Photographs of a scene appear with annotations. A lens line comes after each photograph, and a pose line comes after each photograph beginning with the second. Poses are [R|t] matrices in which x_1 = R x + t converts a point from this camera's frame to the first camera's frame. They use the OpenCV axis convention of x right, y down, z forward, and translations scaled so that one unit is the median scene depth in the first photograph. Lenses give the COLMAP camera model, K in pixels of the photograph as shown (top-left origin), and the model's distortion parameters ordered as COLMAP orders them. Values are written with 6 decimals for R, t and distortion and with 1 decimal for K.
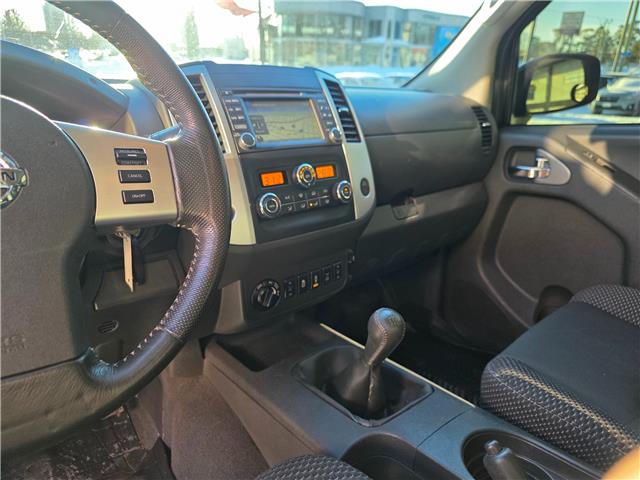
lens RADIAL K [[438.3, 0, 320.7], [0, 438.3, 251.8], [0, 0, 1]] dist [0.001122, -0.000303]
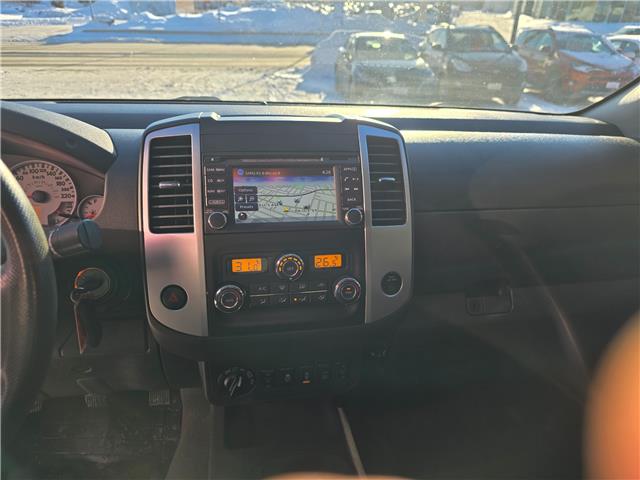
lens RADIAL K [[427.5, 0, 318.3], [0, 427.5, 242.9], [0, 0, 1]] dist [0.070038, -0.059673]
pose [[0.862674, 0.237371, -0.446596, 0.352525], [-0.202411, 0.971259, 0.125244, -0.325910], [0.463490, -0.017649, 0.885927, 0.320429]]
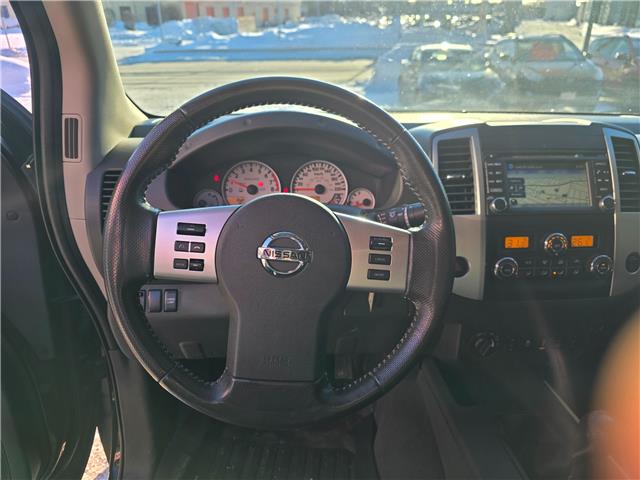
lens RADIAL K [[431.0, 0, 323.3], [0, 431.0, 237.5], [0, 0, 1]] dist [0.046293, -0.035504]
pose [[0.808281, 0.233292, -0.540608, 0.068788], [-0.207757, 0.972103, 0.108873, -0.185814], [0.550926, 0.024315, 0.834200, -0.099308]]
